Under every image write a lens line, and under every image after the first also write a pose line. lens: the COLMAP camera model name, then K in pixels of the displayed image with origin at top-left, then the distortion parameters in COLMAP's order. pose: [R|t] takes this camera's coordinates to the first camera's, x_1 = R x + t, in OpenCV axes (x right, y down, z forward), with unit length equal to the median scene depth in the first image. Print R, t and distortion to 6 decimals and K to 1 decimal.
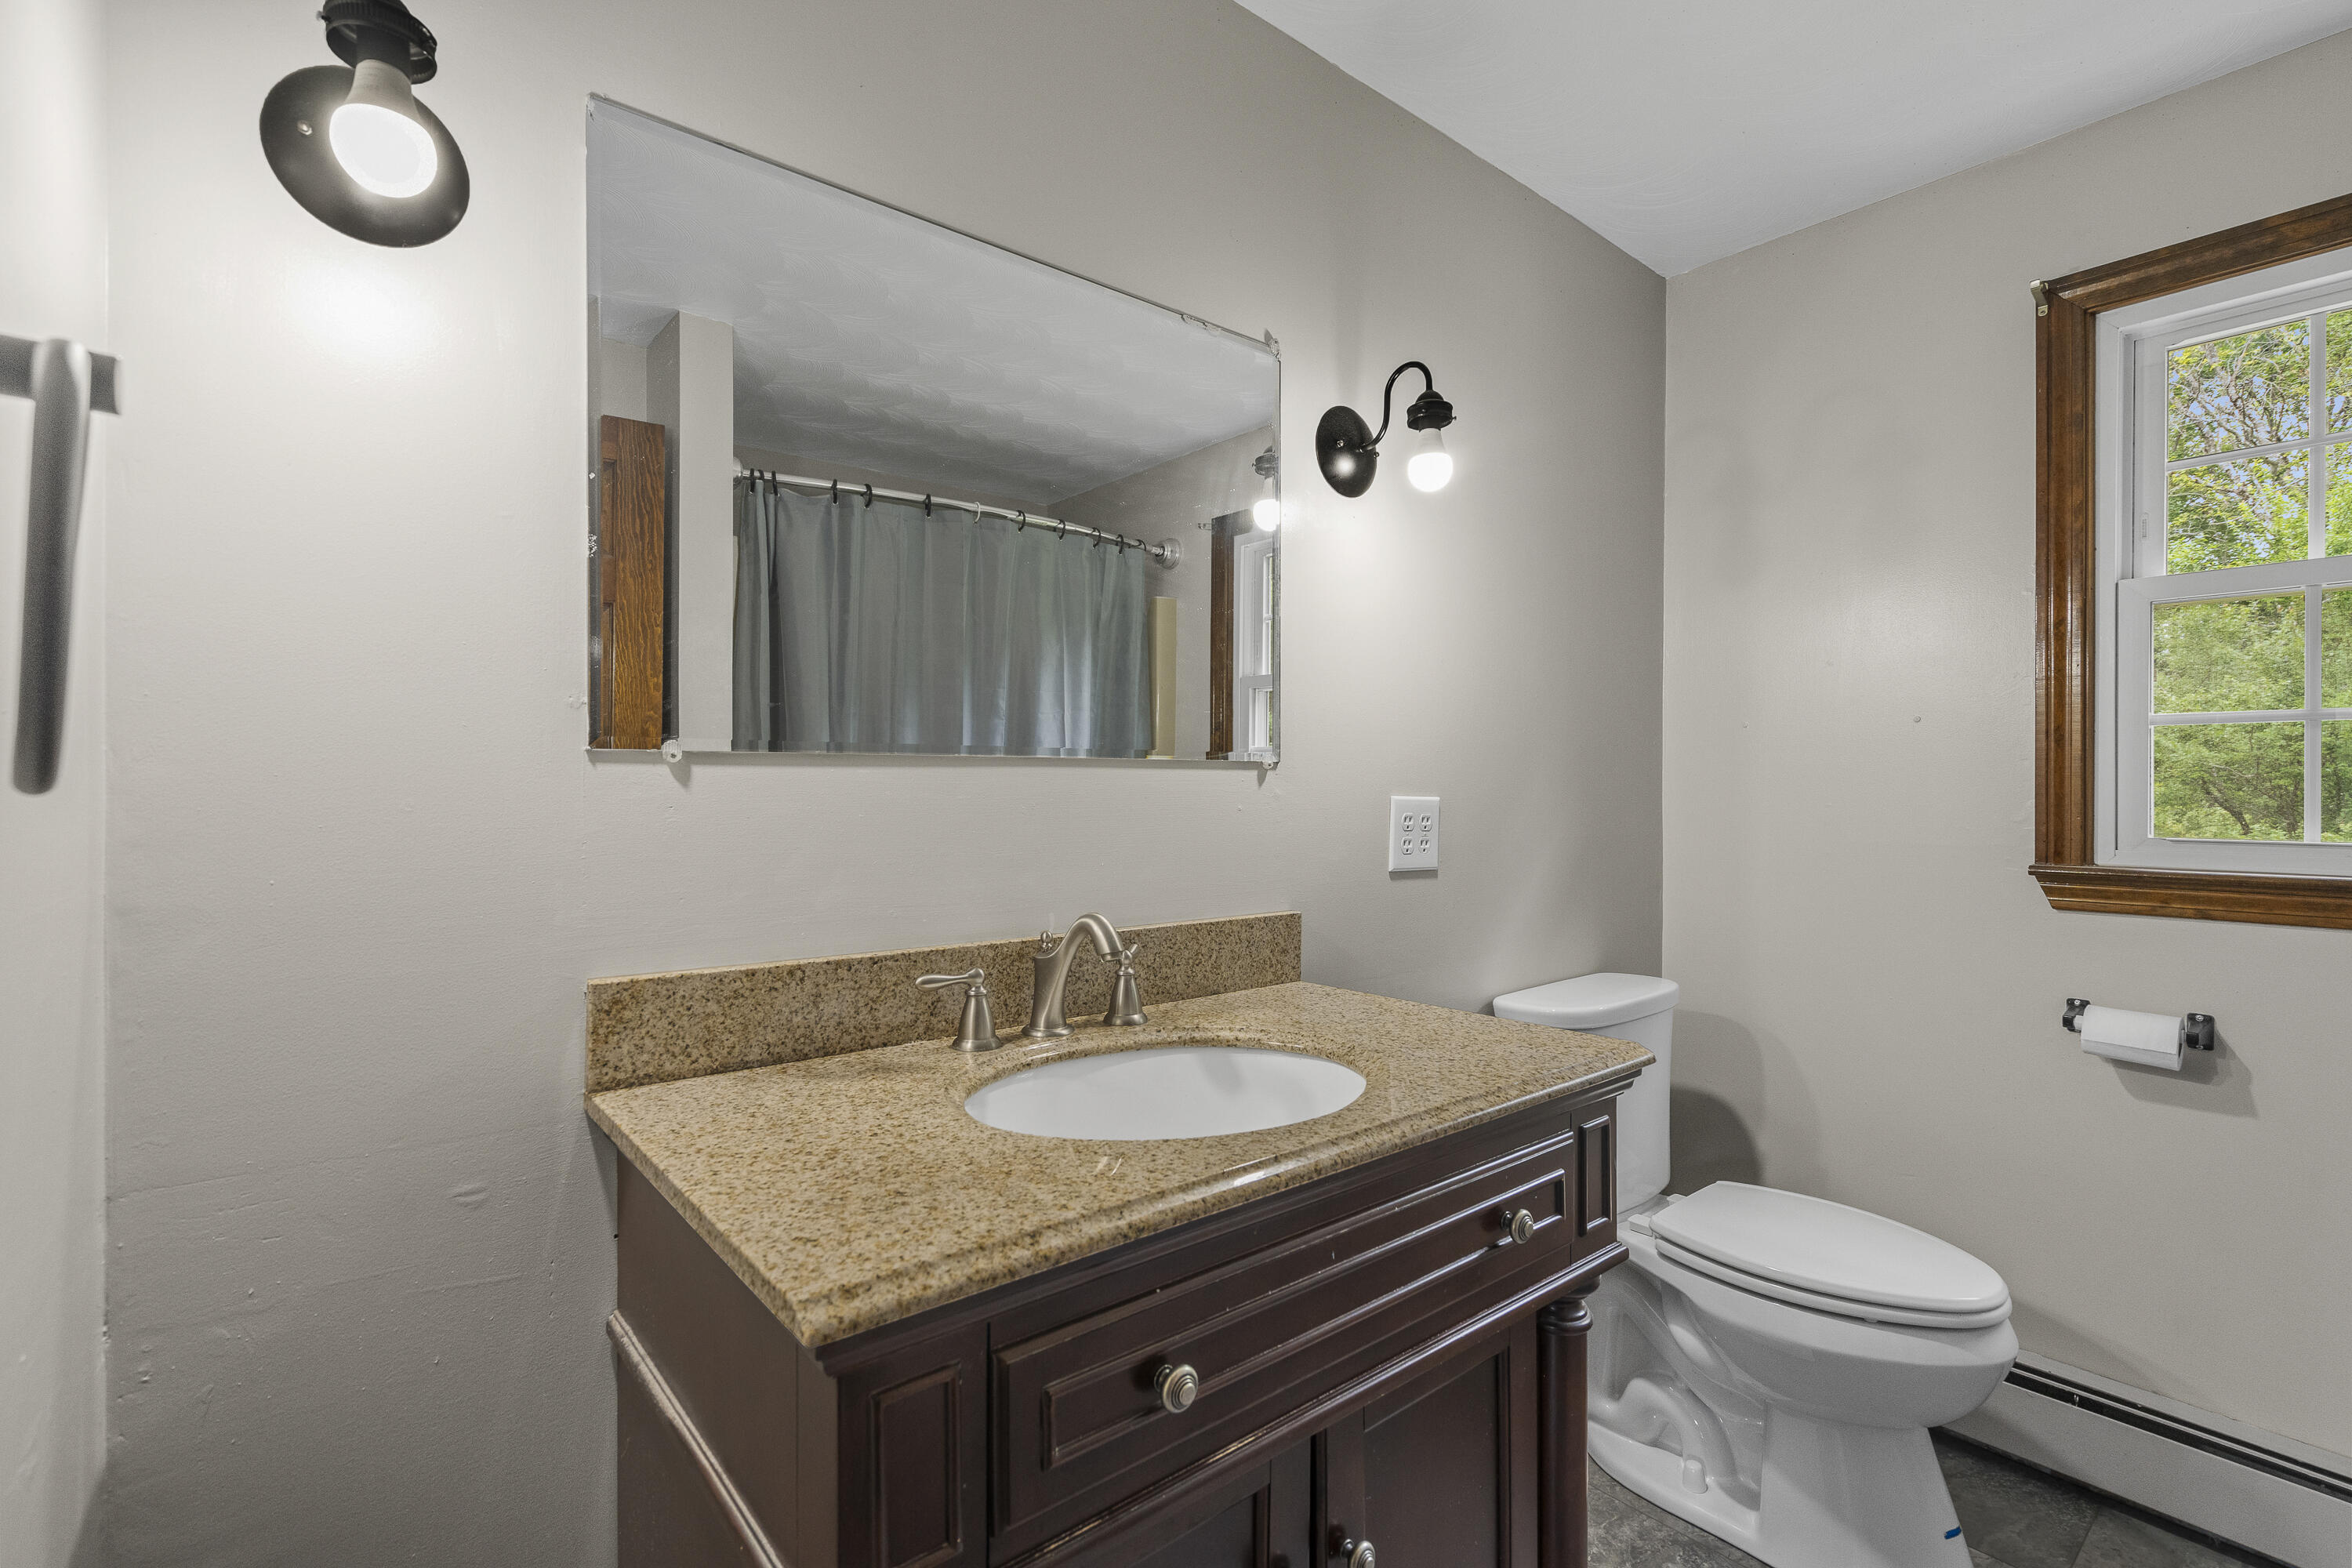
lens RADIAL K [[1072.2, 0, 1176.0], [0, 1072.2, 788.4], [0, 0, 1]] dist [-0.004219, 0.000954]
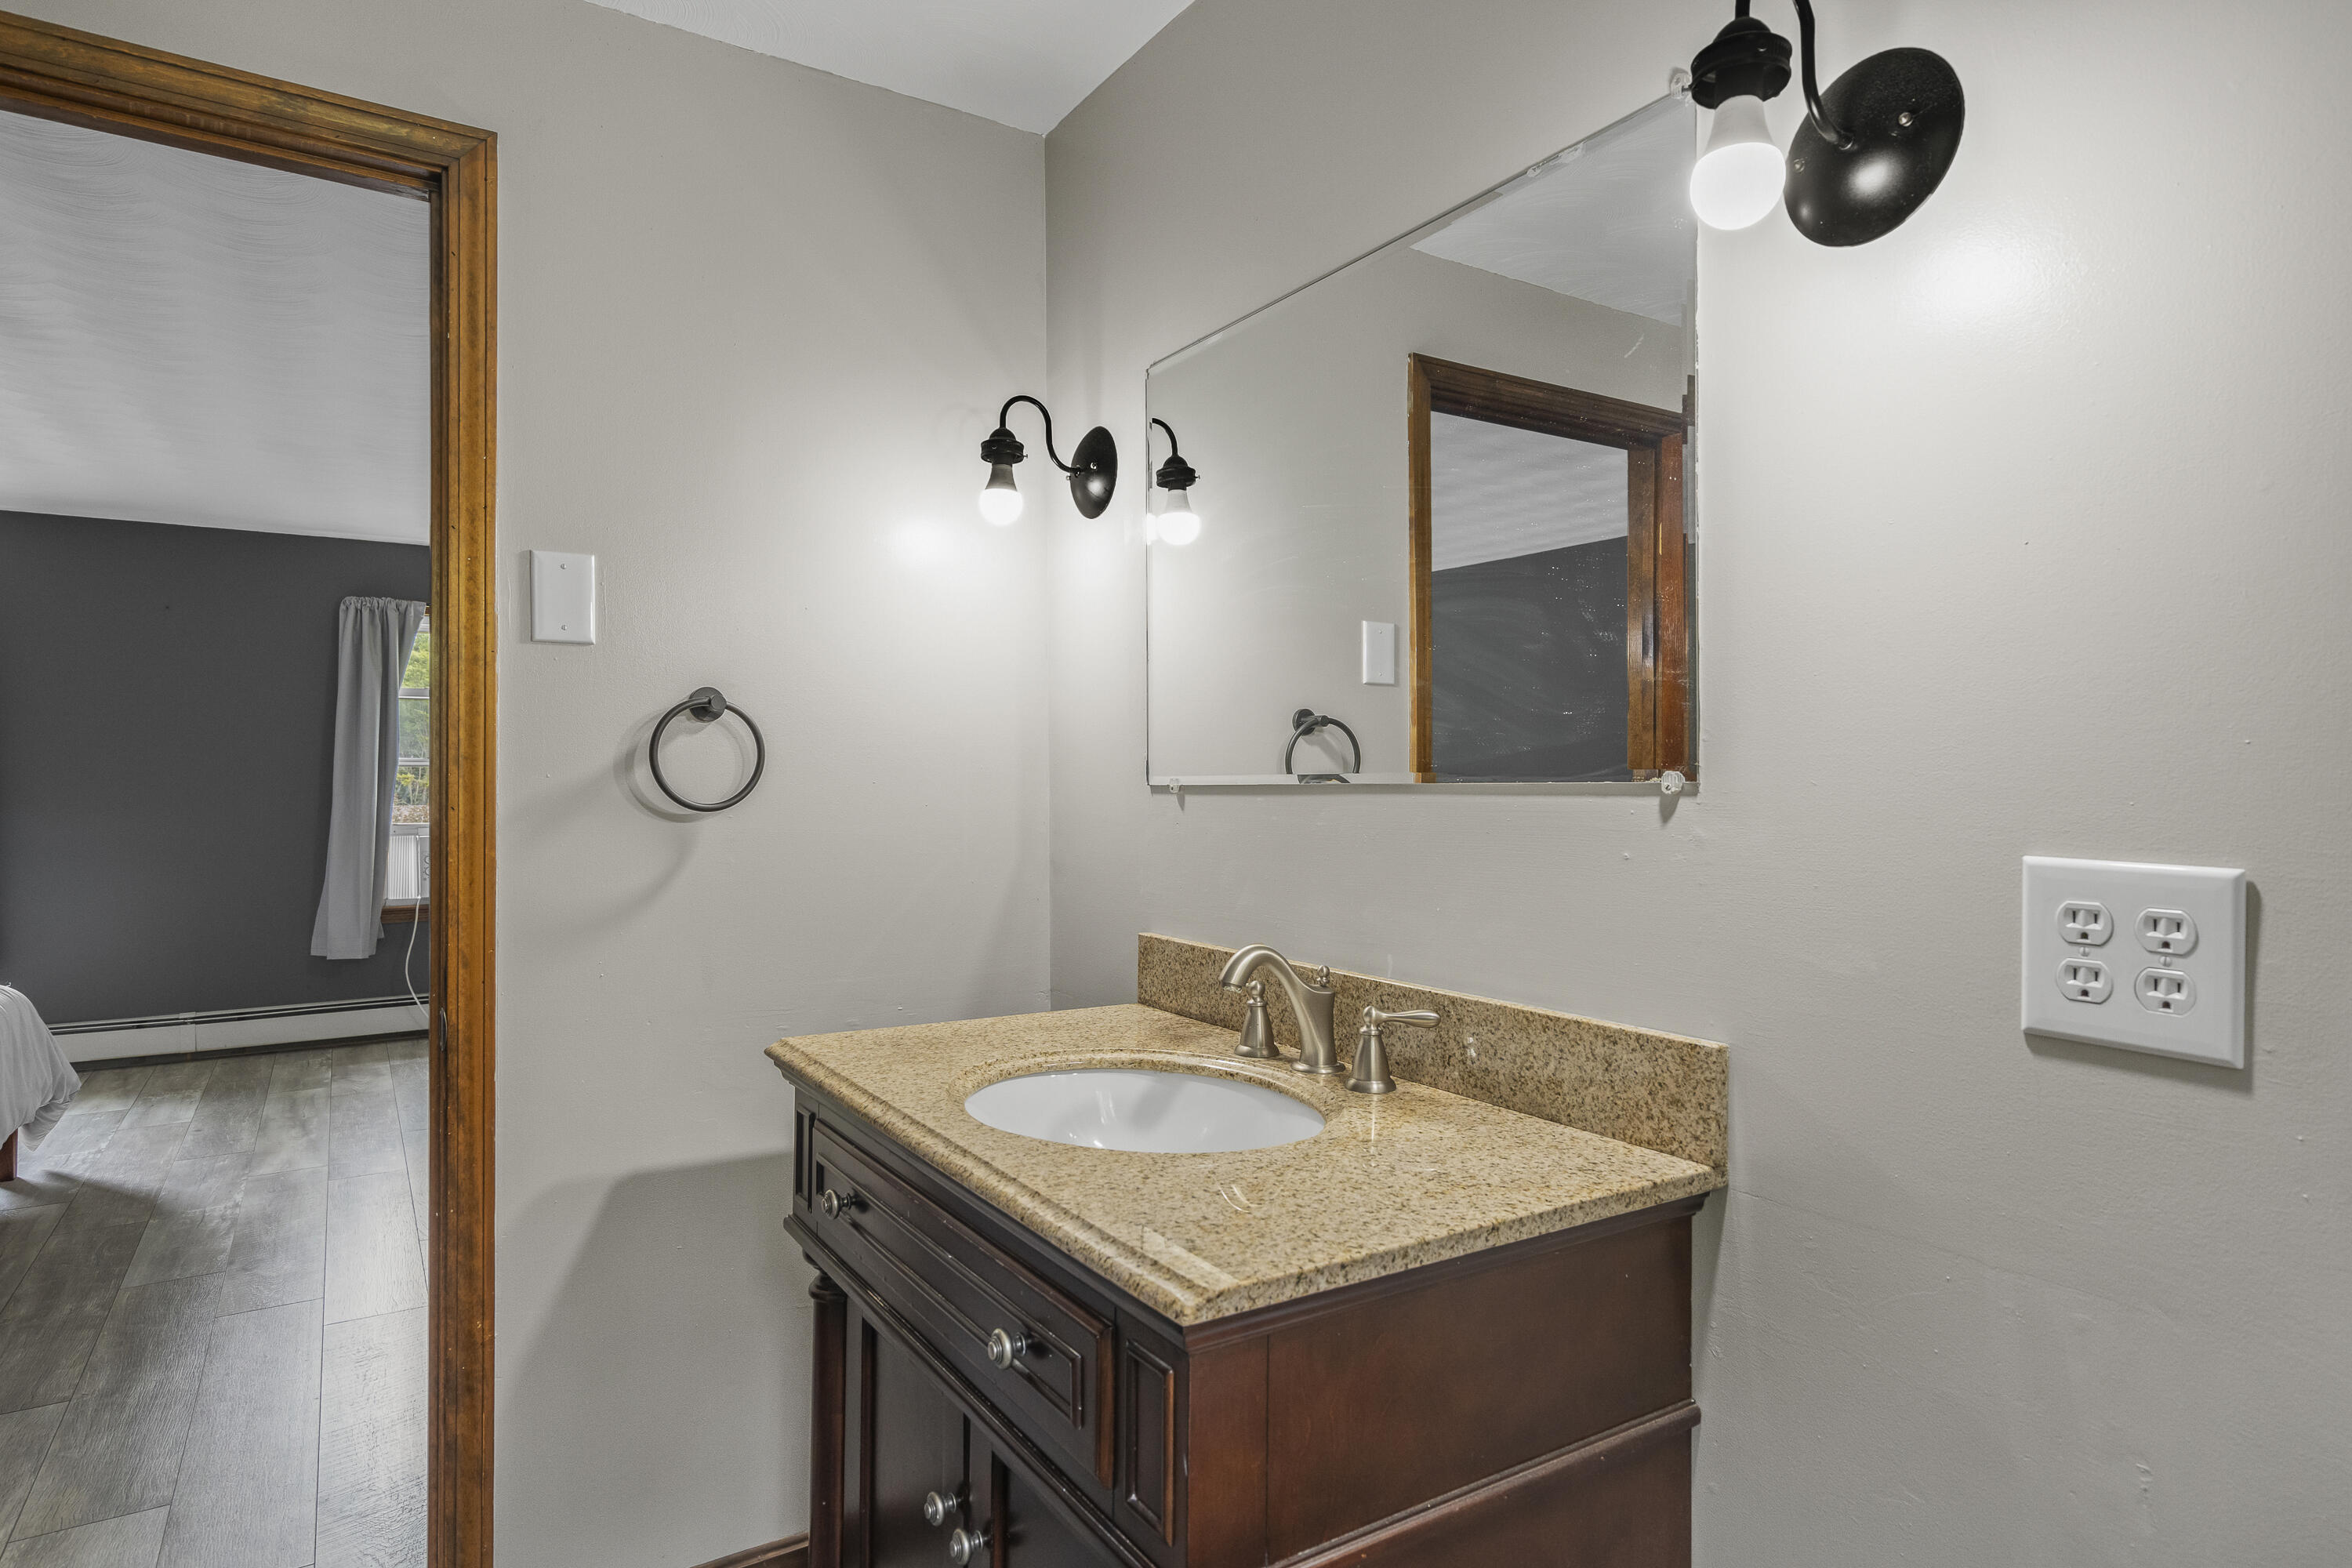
lens RADIAL K [[1336.2, 0, 1183.1], [0, 1336.2, 769.8], [0, 0, 1]] dist [0.005313, 0.004486]
pose [[-0.127969, -0.011652, -0.991710, 0.919956], [-0.003357, 0.999930, -0.011316, -0.024104], [0.991773, 0.001881, -0.127999, 0.866321]]
